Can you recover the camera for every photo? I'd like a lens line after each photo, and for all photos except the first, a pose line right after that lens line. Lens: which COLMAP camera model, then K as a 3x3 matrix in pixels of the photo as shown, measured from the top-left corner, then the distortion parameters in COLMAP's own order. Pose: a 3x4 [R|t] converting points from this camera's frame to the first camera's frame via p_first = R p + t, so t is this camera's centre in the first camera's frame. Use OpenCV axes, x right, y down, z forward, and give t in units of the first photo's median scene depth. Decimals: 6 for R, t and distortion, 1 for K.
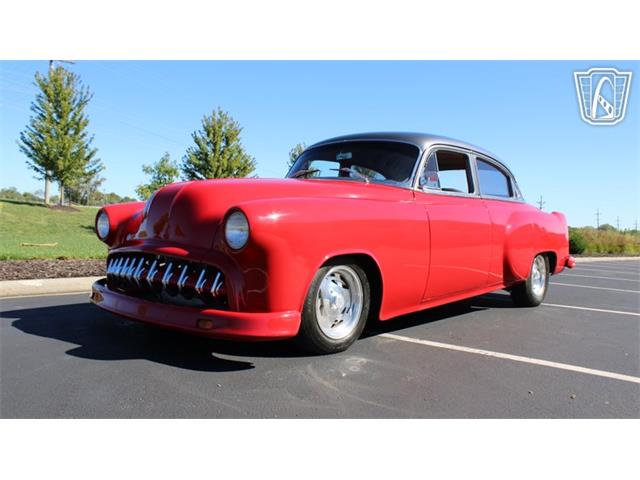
lens RADIAL K [[540.8, 0, 308.0], [0, 540.8, 238.7], [0, 0, 1]] dist [-0.160519, 0.144291]
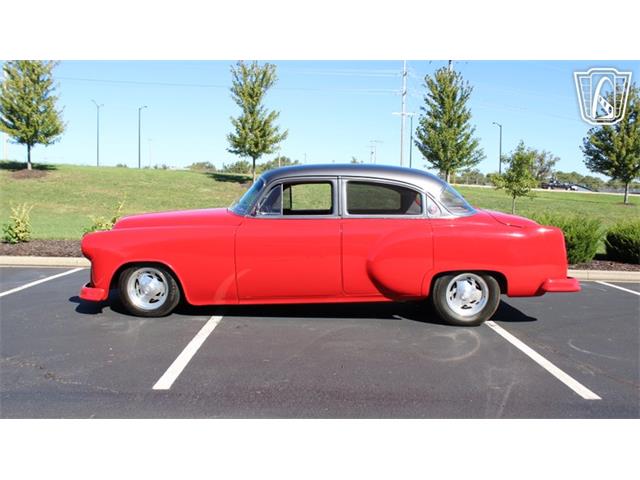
lens RADIAL K [[543.7, 0, 309.9], [0, 543.7, 237.6], [0, 0, 1]] dist [-0.169327, 0.158606]
pose [[0.651636, 0.053724, -0.756627, 0.221730], [-0.023256, 0.998435, 0.050864, -0.018778], [0.758175, -0.015549, 0.651866, 0.039240]]
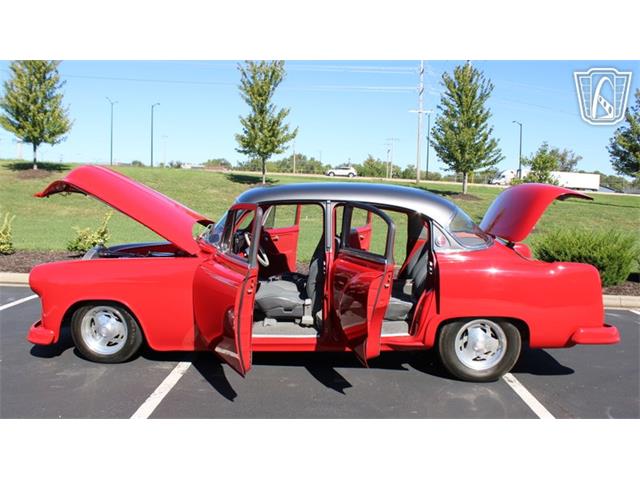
lens RADIAL K [[544.2, 0, 303.6], [0, 544.2, 239.1], [0, 0, 1]] dist [-0.174890, 0.168230]
pose [[0.618657, 0.066946, -0.782804, 0.200903], [-0.030358, 0.997656, 0.061328, -0.031175], [0.785075, -0.014177, 0.619239, 0.072143]]
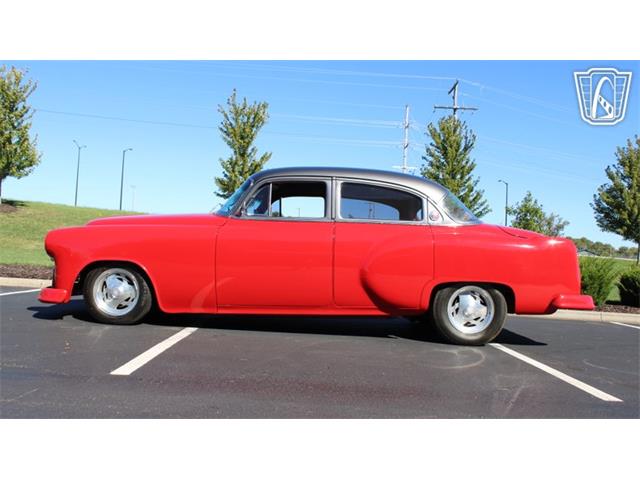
lens RADIAL K [[584.4, 0, 317.1], [0, 584.4, 245.0], [0, 0, 1]] dist [-0.166161, 0.171469]
pose [[0.670682, 0.001987, -0.741743, 0.219162], [-0.057485, 0.997128, -0.049306, 0.004354], [0.739514, 0.075708, 0.668870, 0.044061]]
